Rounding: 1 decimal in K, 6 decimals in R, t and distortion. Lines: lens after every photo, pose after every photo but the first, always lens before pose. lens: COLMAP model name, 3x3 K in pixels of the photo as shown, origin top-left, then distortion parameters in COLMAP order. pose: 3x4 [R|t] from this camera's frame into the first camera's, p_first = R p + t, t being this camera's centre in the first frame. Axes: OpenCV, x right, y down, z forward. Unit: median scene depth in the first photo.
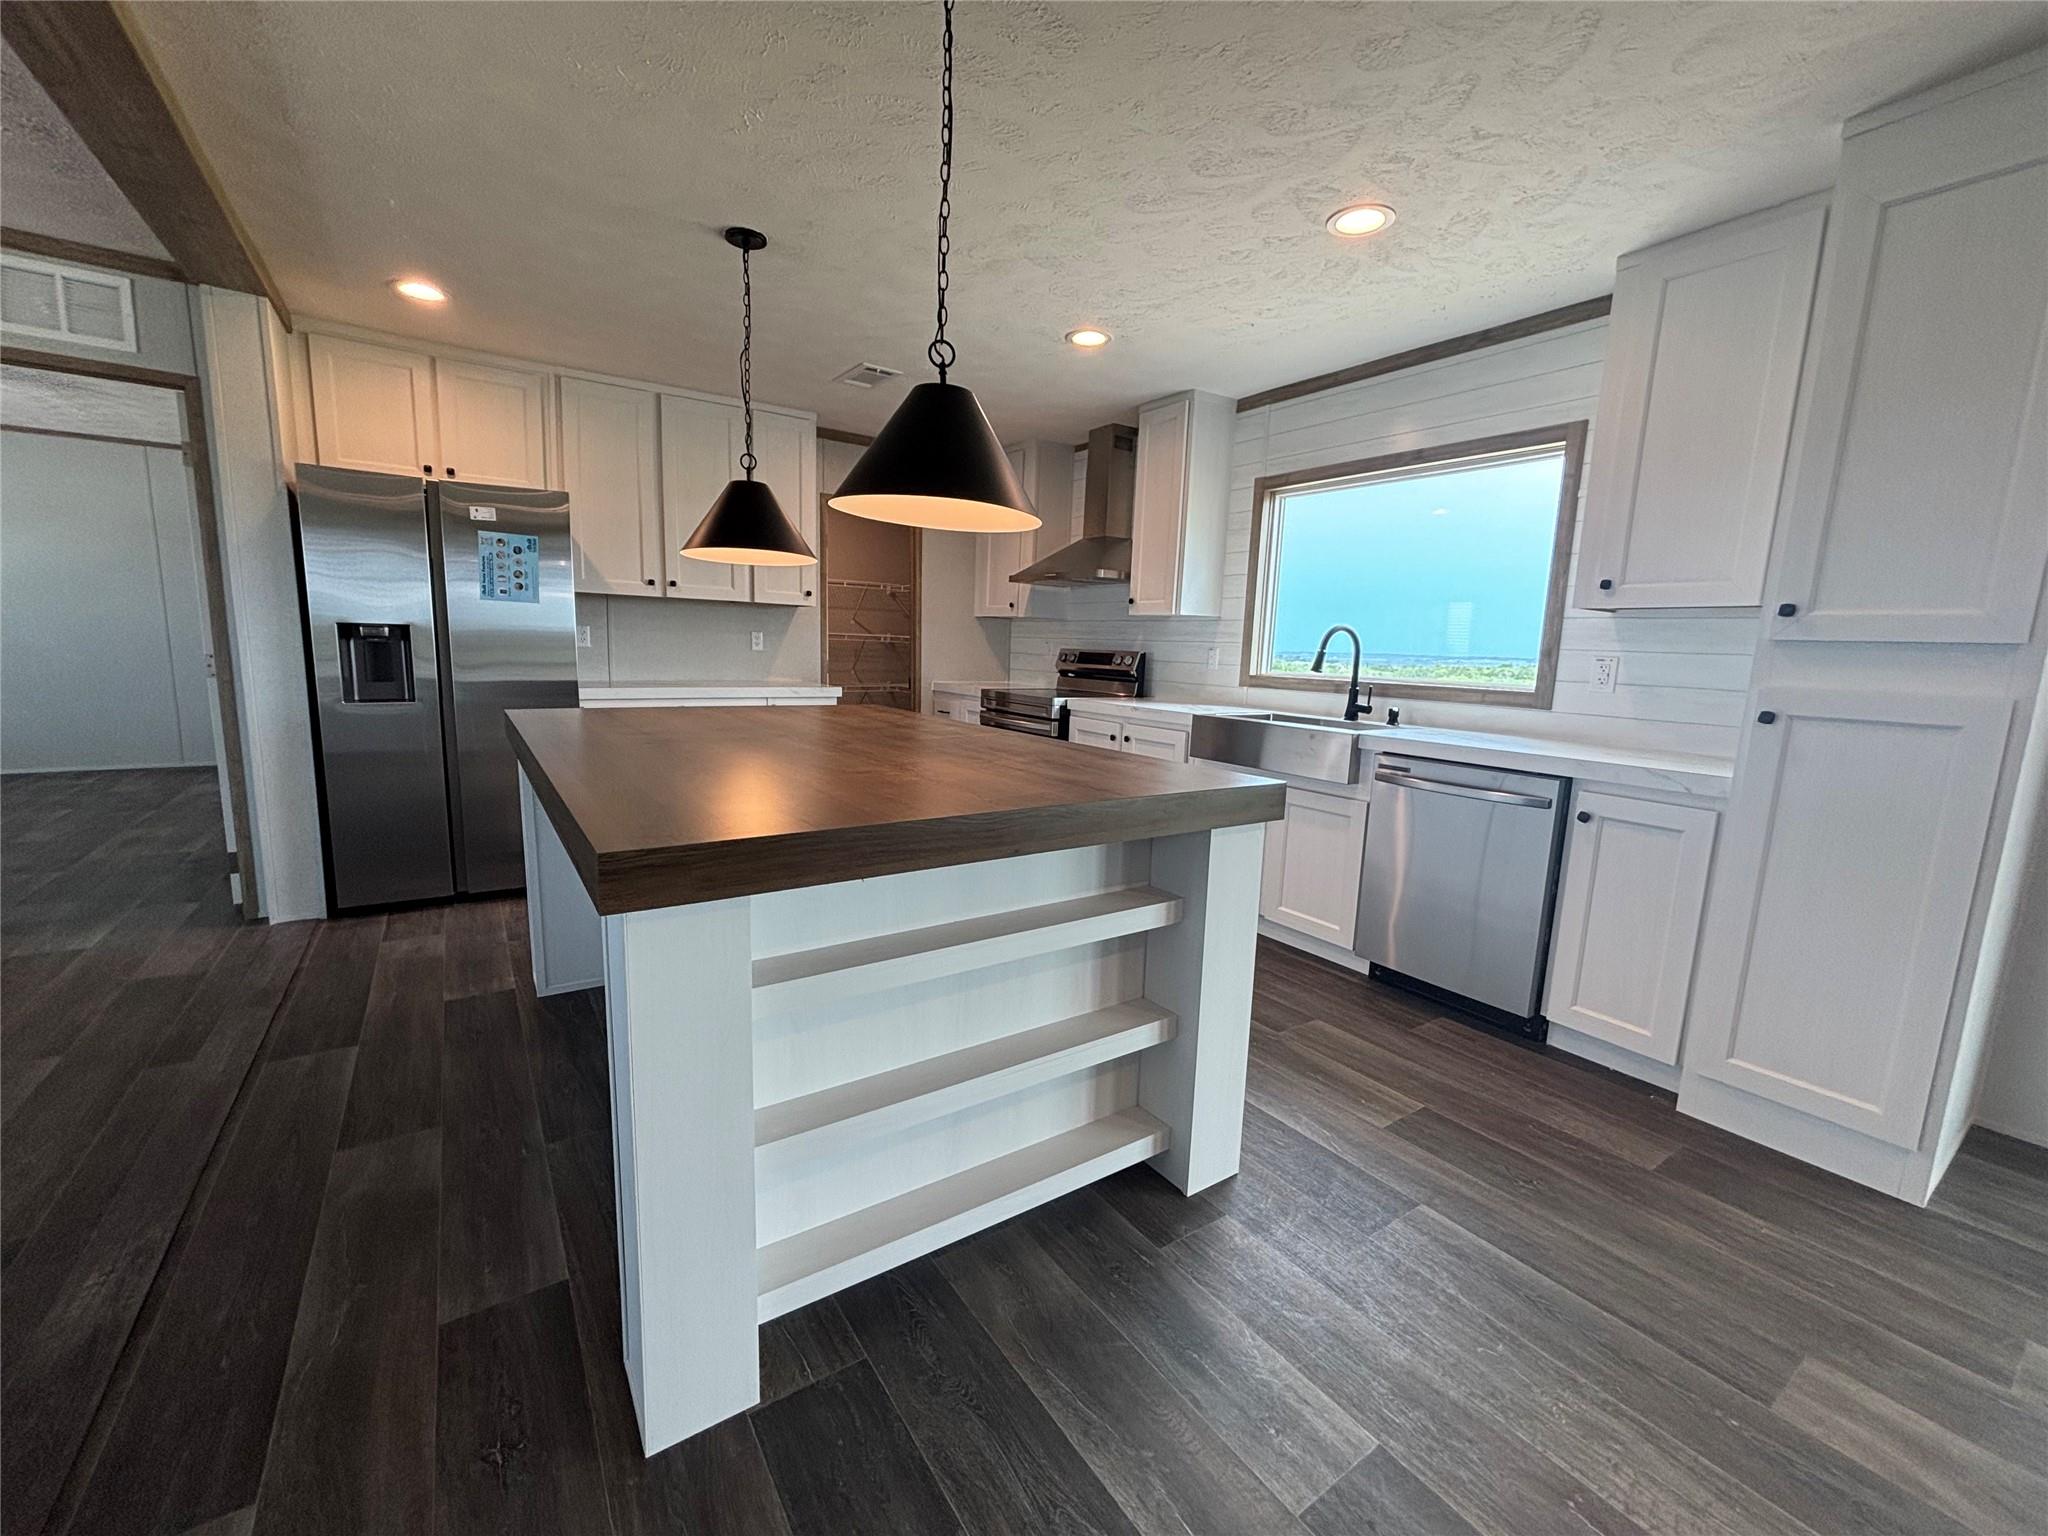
lens RADIAL K [[832.7, 0, 1027.7], [0, 832.7, 778.4], [0, 0, 1]] dist [0.000412, 0.001091]
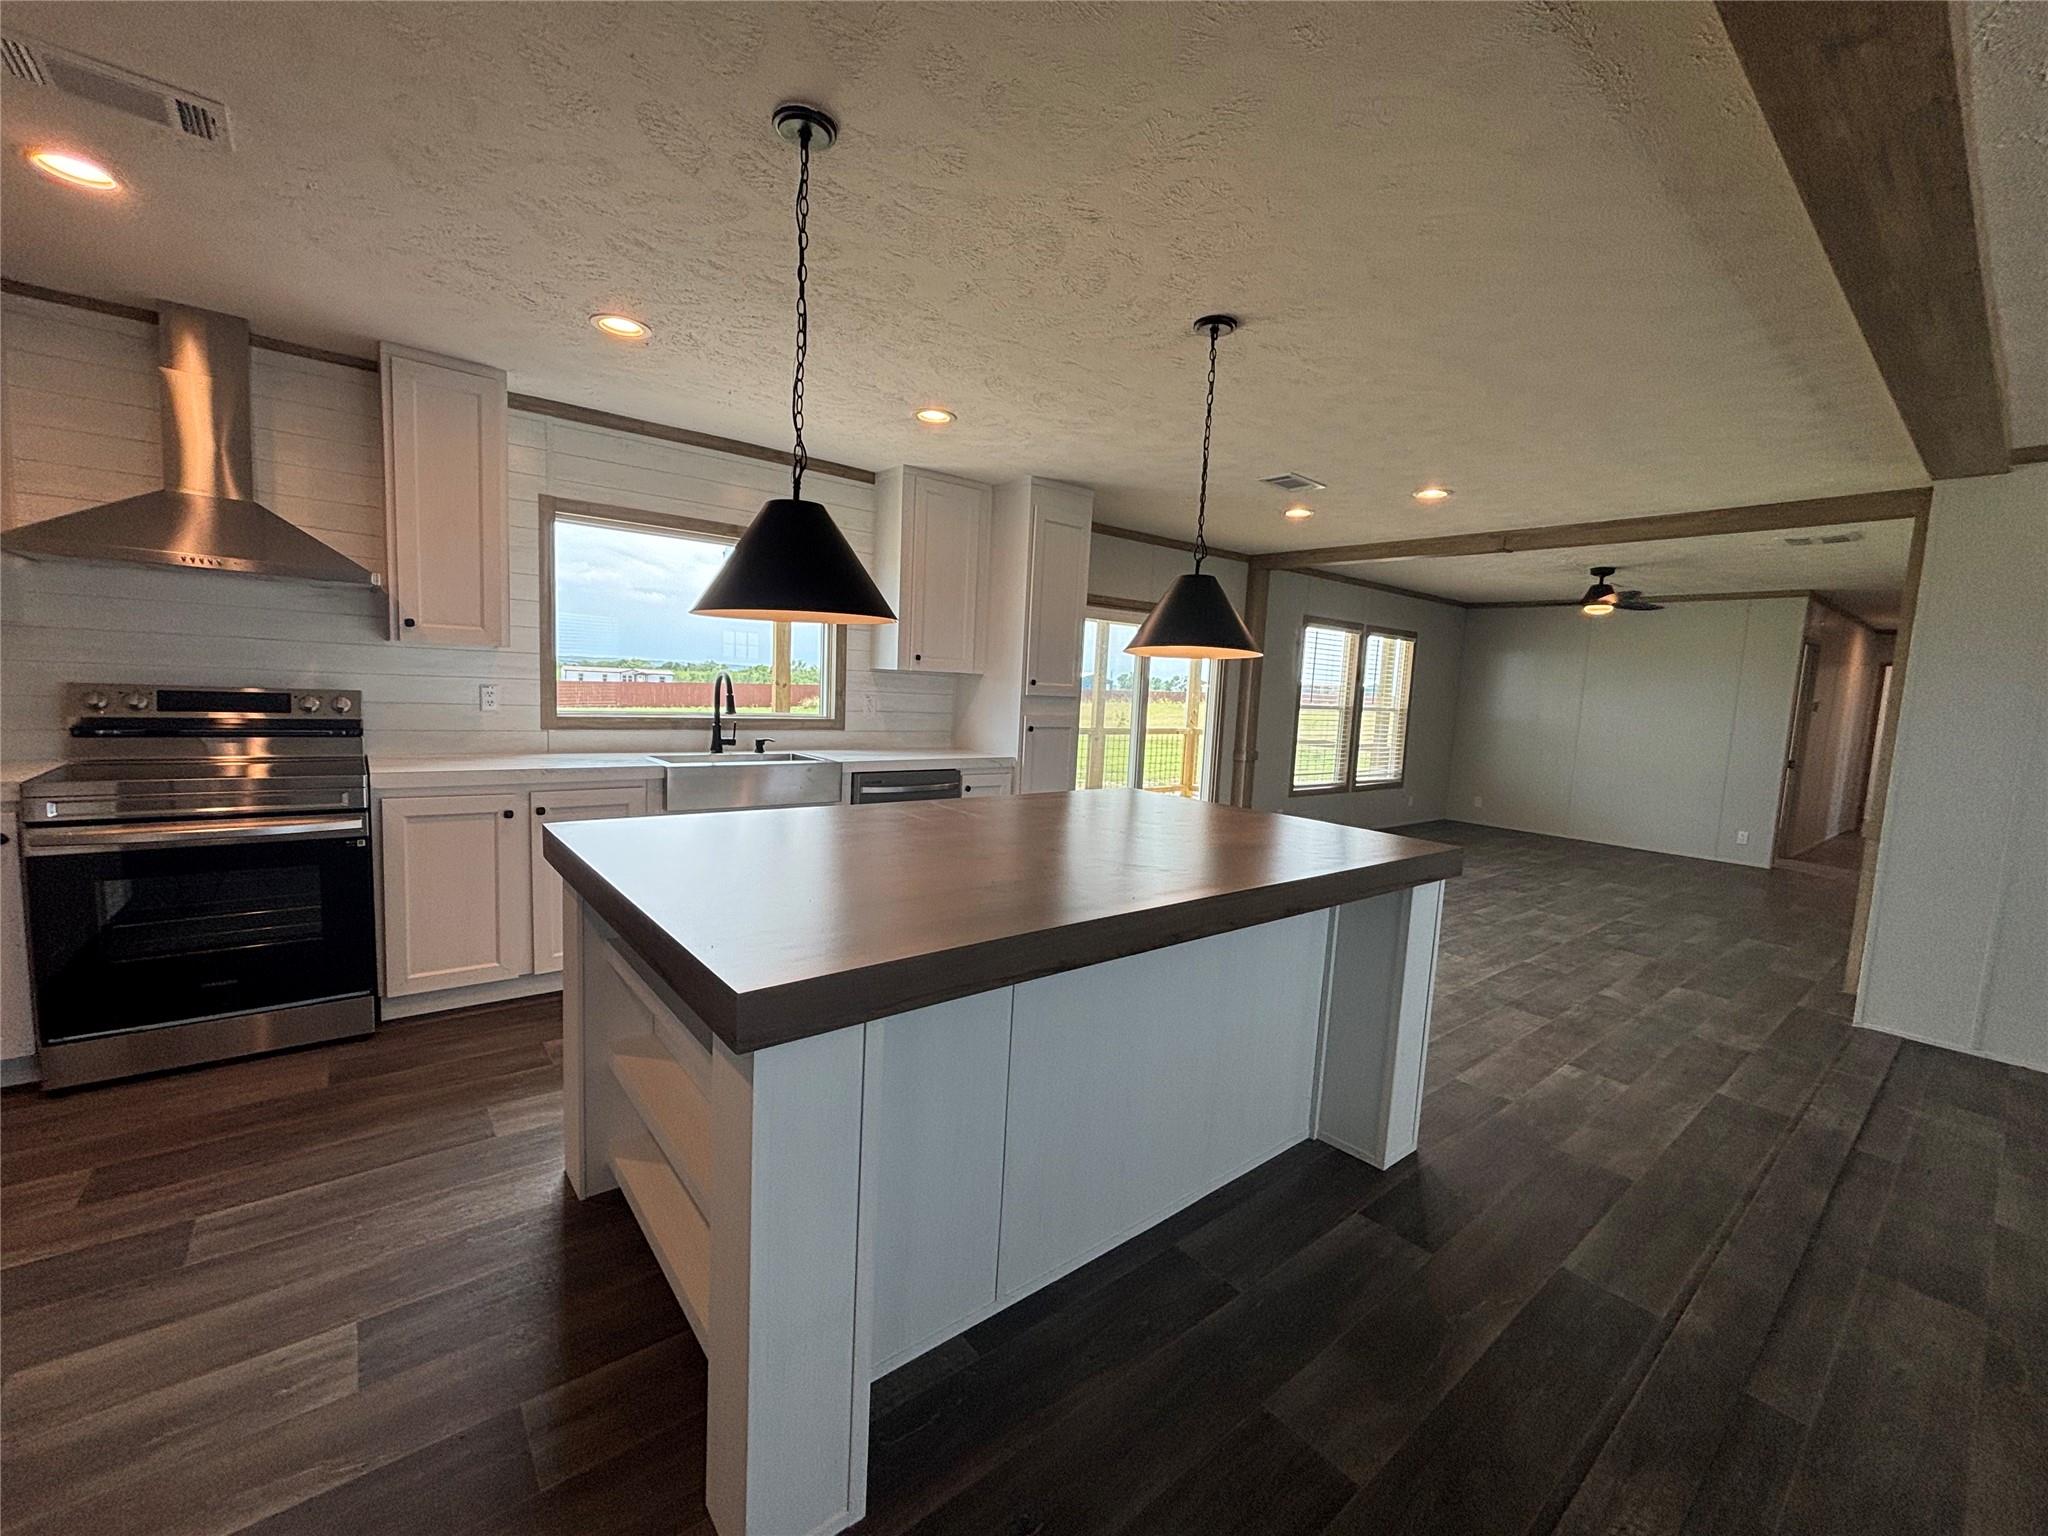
lens RADIAL K [[832.7, 0, 1029.8], [0, 832.7, 767.6], [0, 0, 1]] dist [0.000412, 0.001091]
pose [[-0.088109, -0.142442, 0.985874, -0.828044], [0.105385, 0.982836, 0.151421, -0.191757], [-0.990521, 0.117238, -0.071585, 0.724719]]
